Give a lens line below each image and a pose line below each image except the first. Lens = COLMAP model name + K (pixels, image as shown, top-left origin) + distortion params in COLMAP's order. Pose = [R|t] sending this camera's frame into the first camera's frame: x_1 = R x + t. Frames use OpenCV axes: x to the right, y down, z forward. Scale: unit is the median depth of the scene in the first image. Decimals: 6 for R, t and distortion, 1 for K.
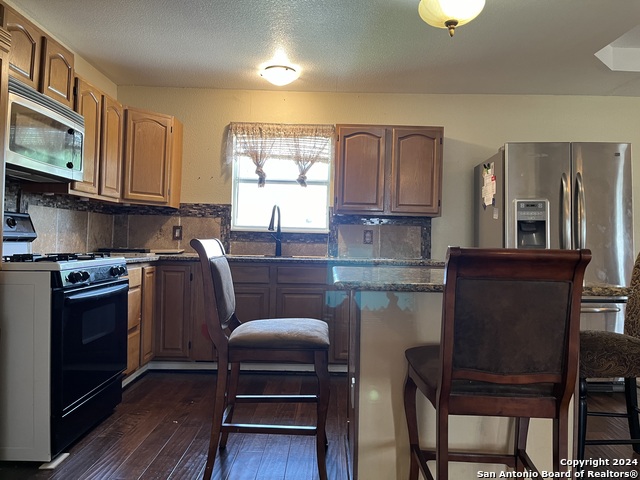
lens RADIAL K [[476.7, 0, 320.5], [0, 476.7, 237.1], [0, 0, 1]] dist [0.011687, 0.001383]
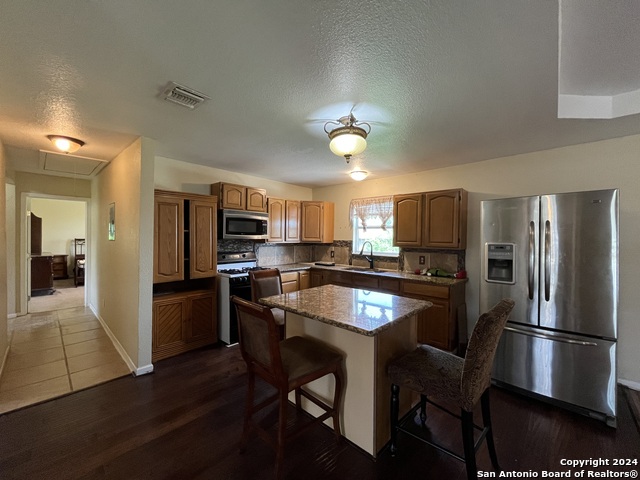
lens RADIAL K [[260.1, 0, 321.0], [0, 260.1, 238.1], [0, 0, 1]] dist [-0.003813, -0.000128]
pose [[0.717185, -0.012119, -0.696777, 0.474734], [0.015409, 0.999880, -0.001530, -0.079651], [0.696712, -0.009640, 0.717286, 0.134804]]
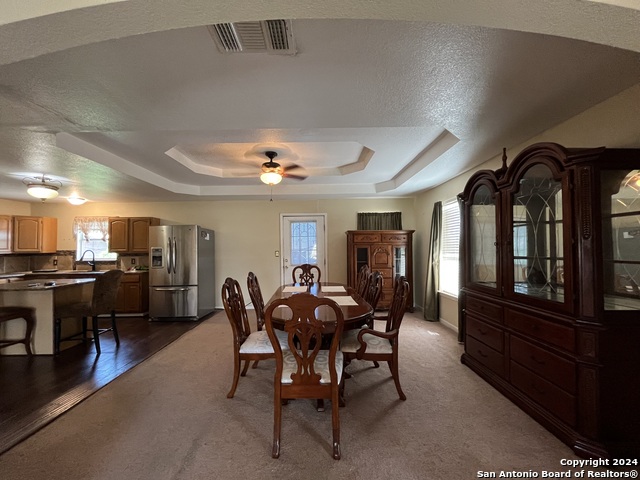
lens RADIAL K [[260.1, 0, 321.9], [0, 260.1, 240.4], [0, 0, 1]] dist [-0.003813, -0.000128]
pose [[0.999160, -0.037523, -0.016468, 1.104031], [0.037300, 0.999211, -0.013611, -0.053231], [0.016966, 0.012986, 0.999772, -0.313005]]
